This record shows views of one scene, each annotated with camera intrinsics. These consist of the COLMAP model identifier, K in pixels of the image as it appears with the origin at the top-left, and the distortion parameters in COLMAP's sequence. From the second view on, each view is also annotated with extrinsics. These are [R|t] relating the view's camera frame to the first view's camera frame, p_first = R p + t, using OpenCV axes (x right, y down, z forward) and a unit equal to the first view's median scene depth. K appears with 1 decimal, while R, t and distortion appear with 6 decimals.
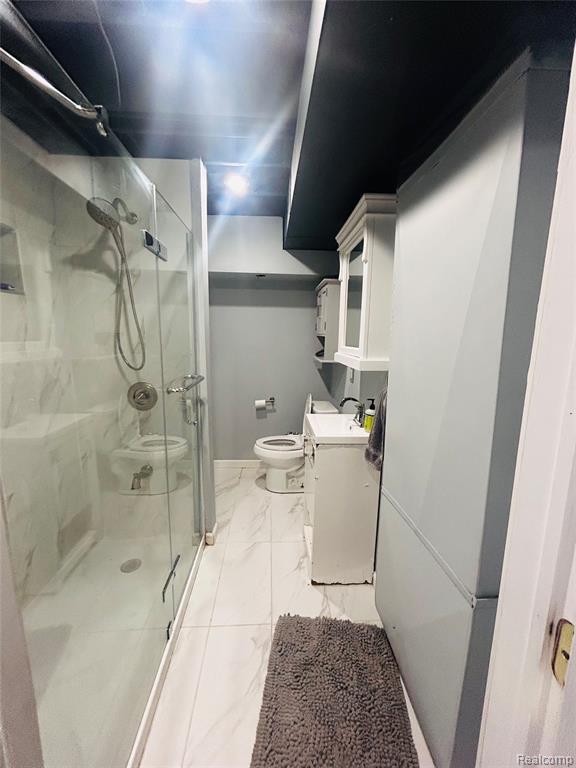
lens RADIAL K [[308.7, 0, 288.8], [0, 308.7, 381.7], [0, 0, 1]] dist [0.000495, -0.000091]
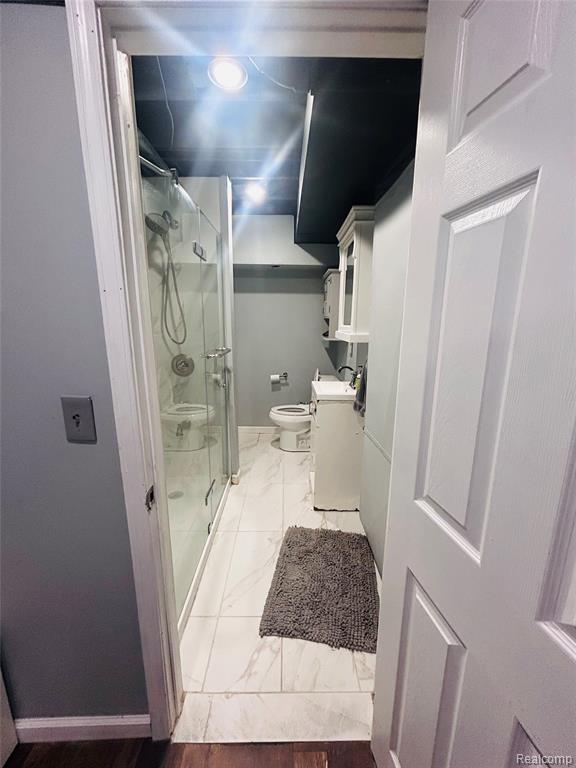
lens RADIAL K [[308.7, 0, 288.8], [0, 308.7, 381.7], [0, 0, 1]] dist [0.000495, -0.000091]
pose [[0.998742, 0.003906, -0.049993, 0.029046], [-0.001709, 0.999034, 0.043920, 0.058542], [0.050116, -0.043780, 0.997783, -0.258671]]
